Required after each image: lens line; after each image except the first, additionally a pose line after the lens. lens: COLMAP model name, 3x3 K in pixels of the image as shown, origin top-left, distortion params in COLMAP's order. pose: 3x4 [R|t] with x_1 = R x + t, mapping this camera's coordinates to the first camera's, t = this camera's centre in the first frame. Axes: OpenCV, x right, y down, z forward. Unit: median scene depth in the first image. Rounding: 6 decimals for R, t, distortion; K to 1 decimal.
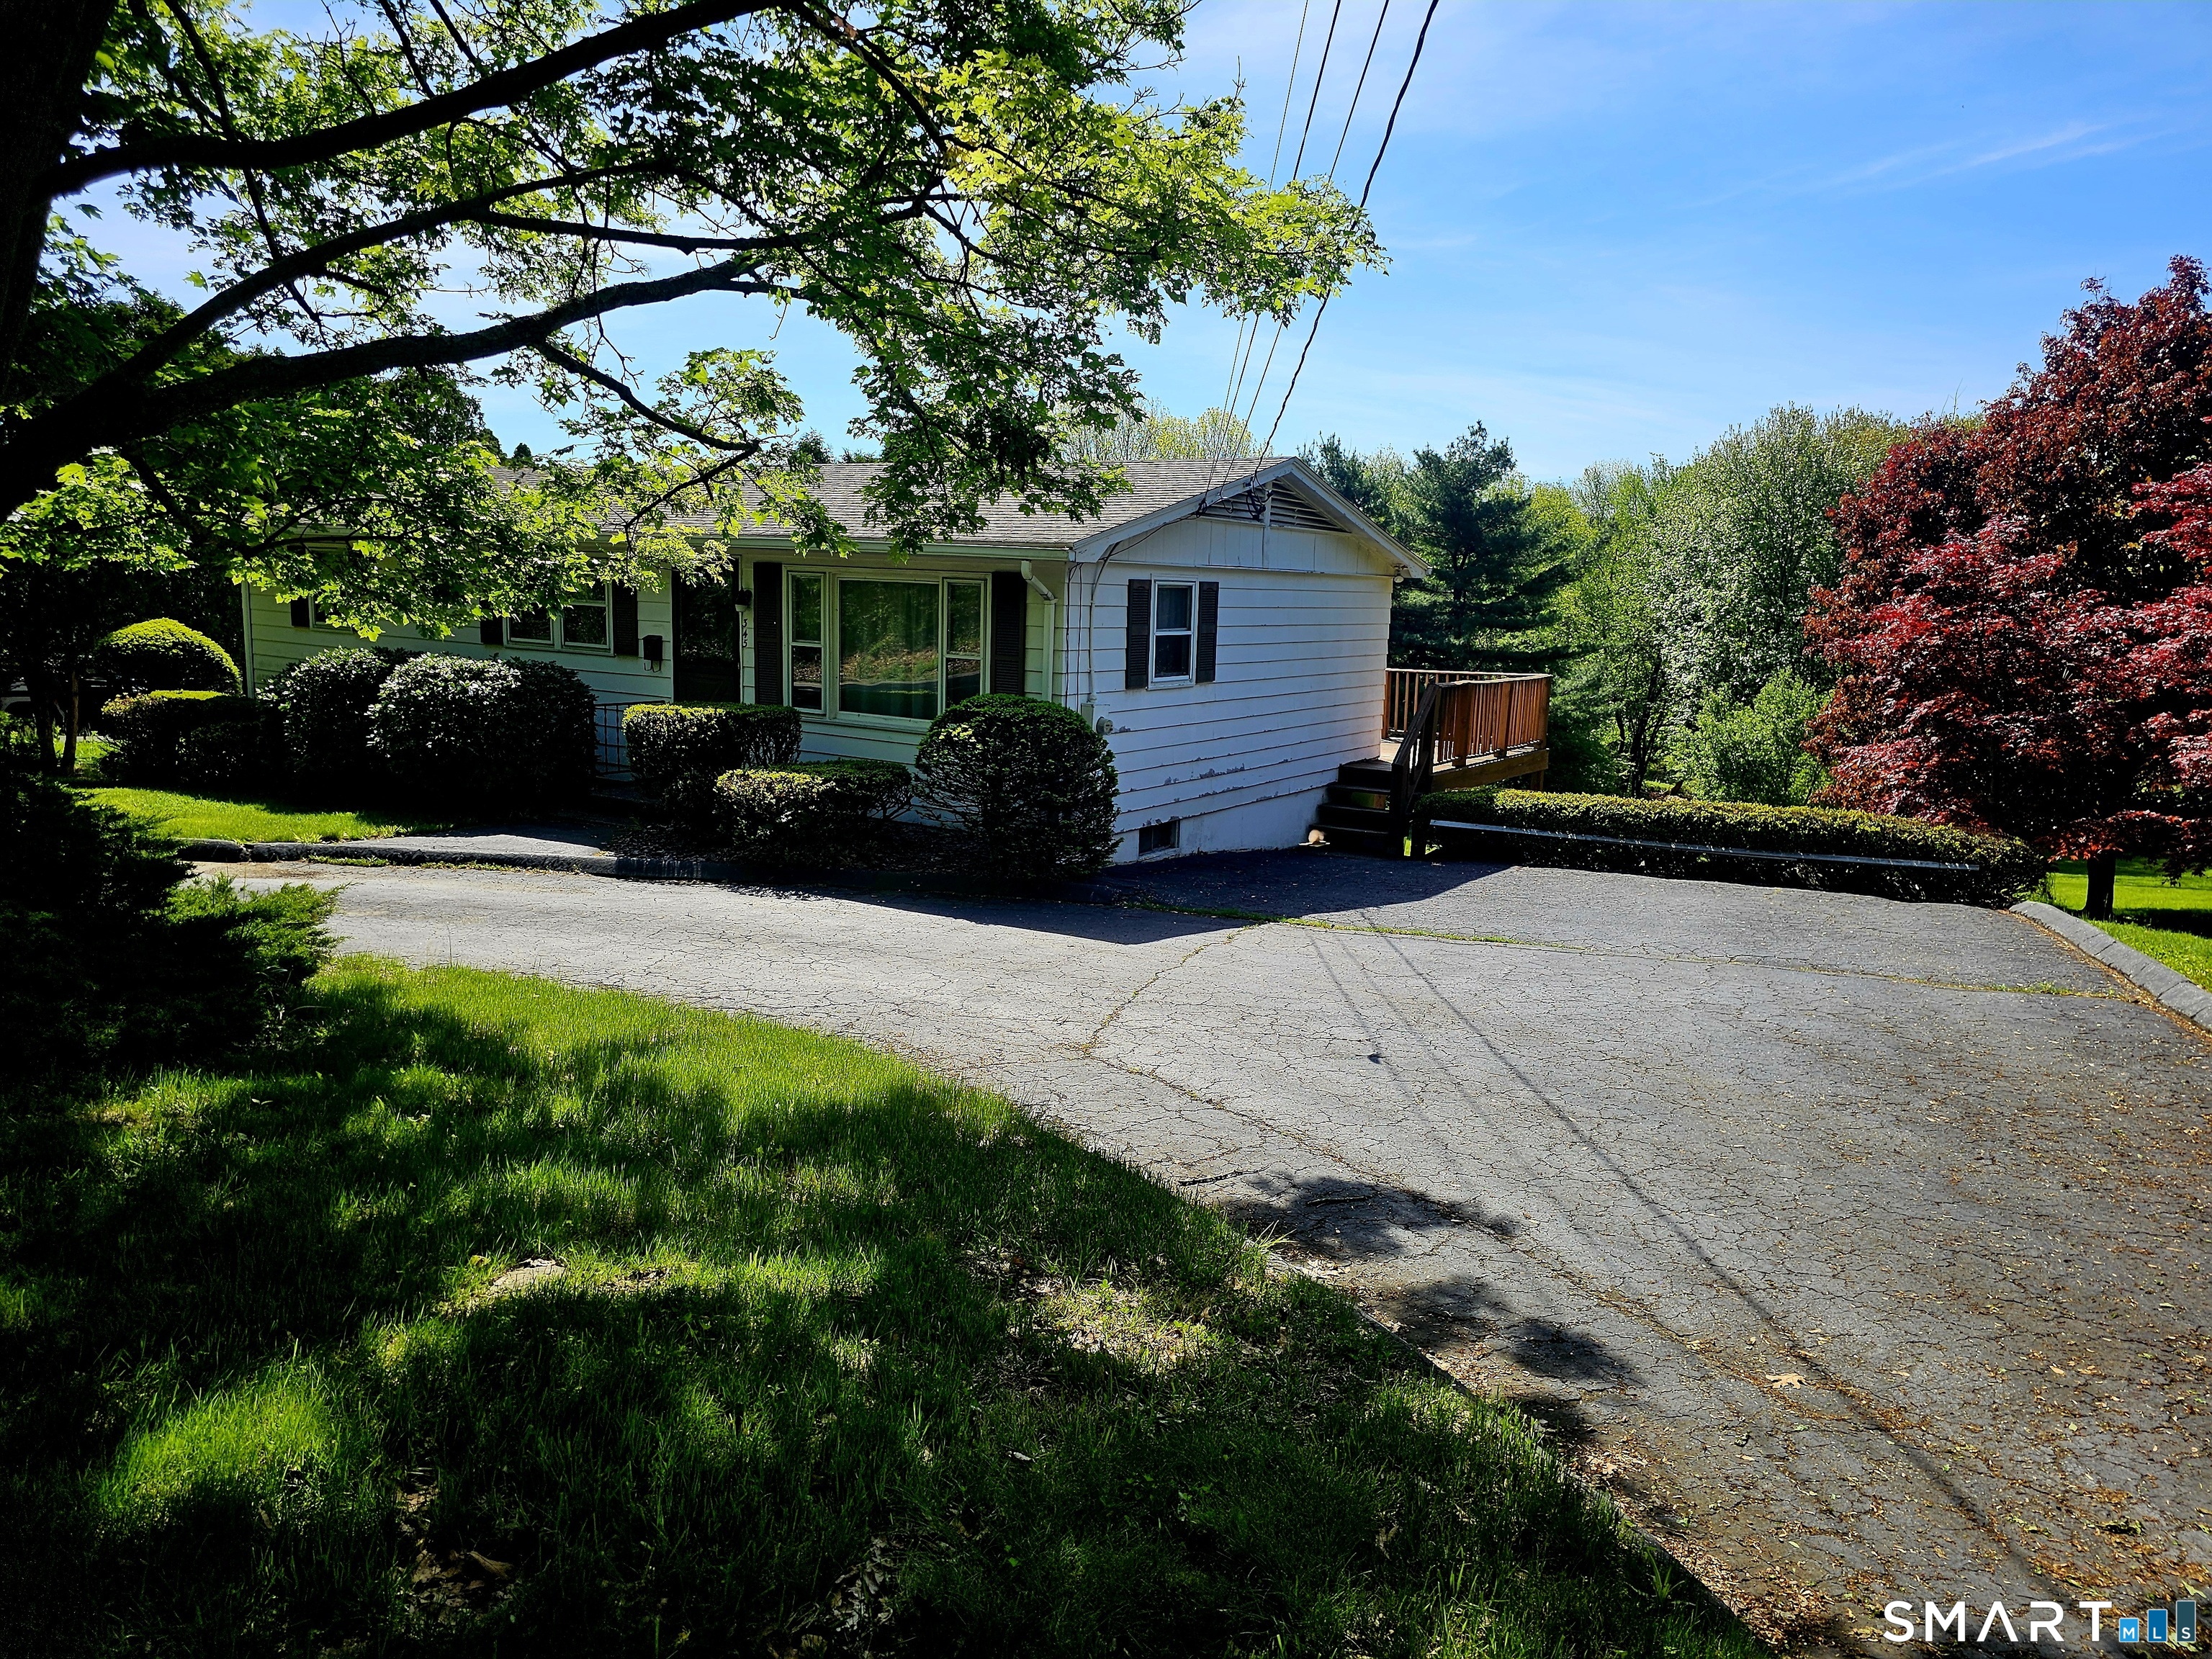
lens RADIAL K [[1478.7, 0, 1106.0], [0, 1478.7, 829.5], [0, 0, 1]] dist [0.058820, -0.063134]
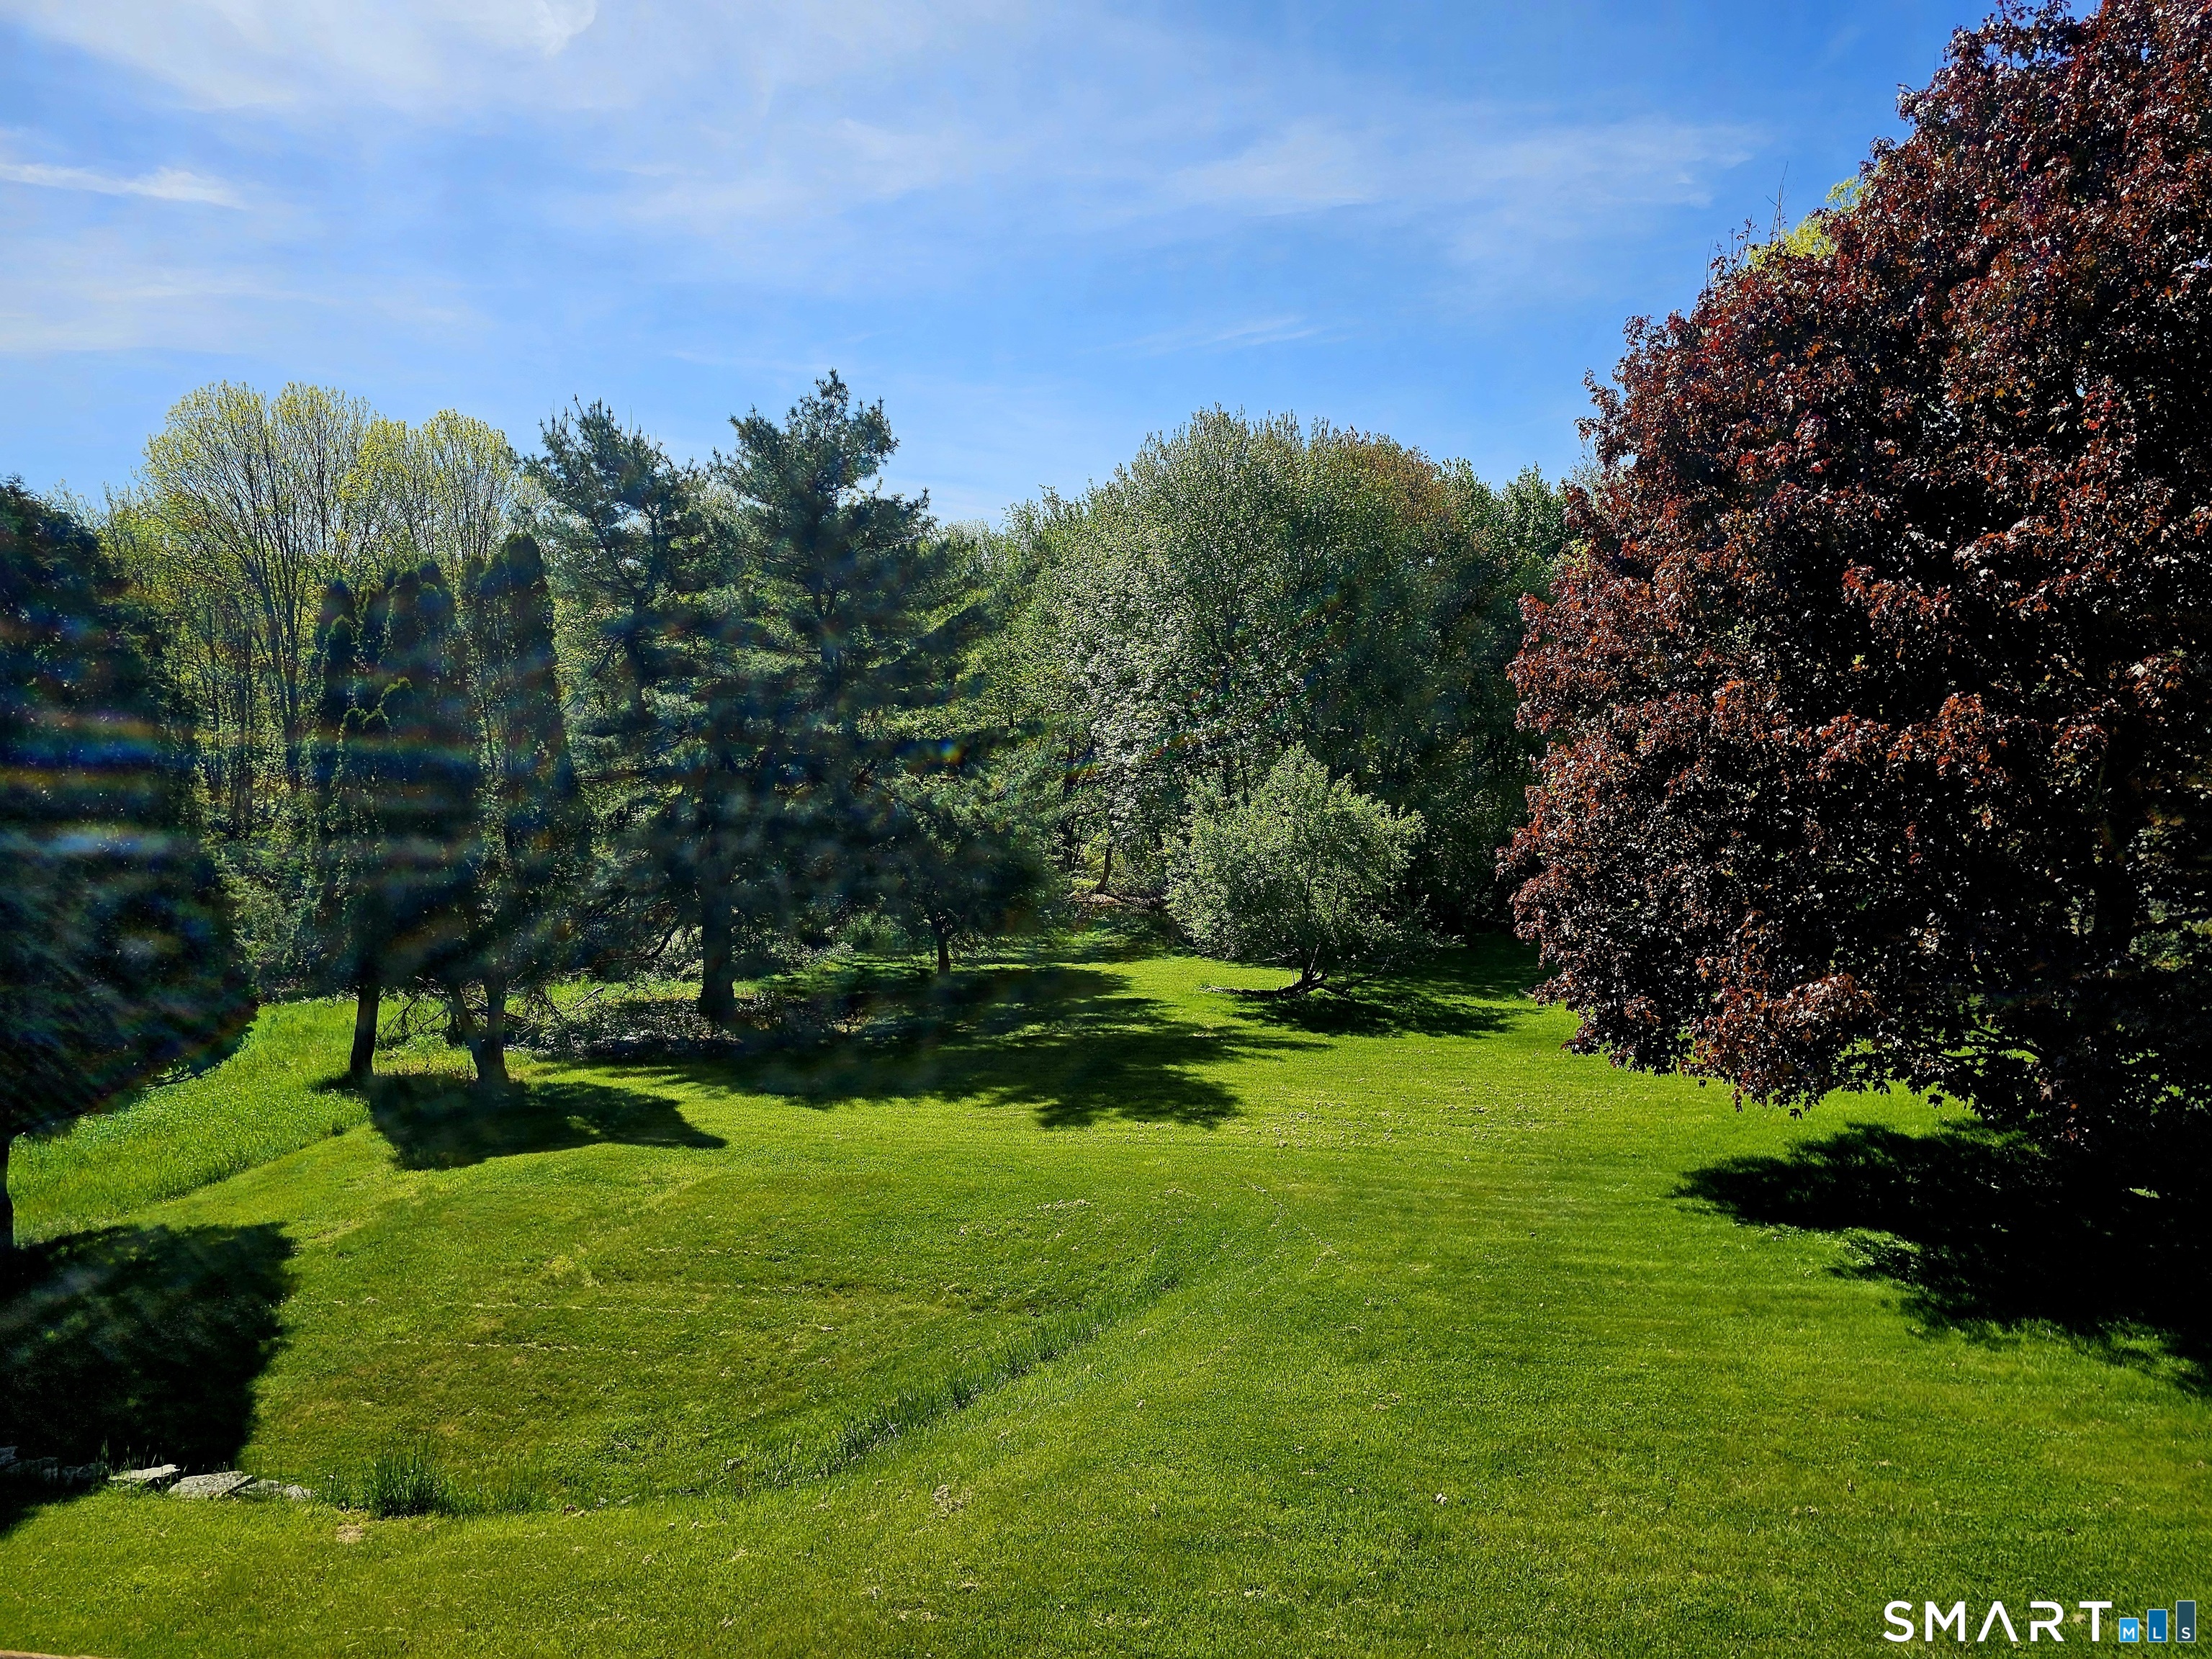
lens RADIAL K [[1475.7, 0, 1105.0], [0, 1475.7, 840.8], [0, 0, 1]] dist [0.076649, -0.083167]
pose [[0.910614, -0.078533, 0.405728, 0.082215], [0.099117, 0.994625, -0.029938, -0.048176], [-0.401196, 0.067476, 0.913503, 0.379967]]
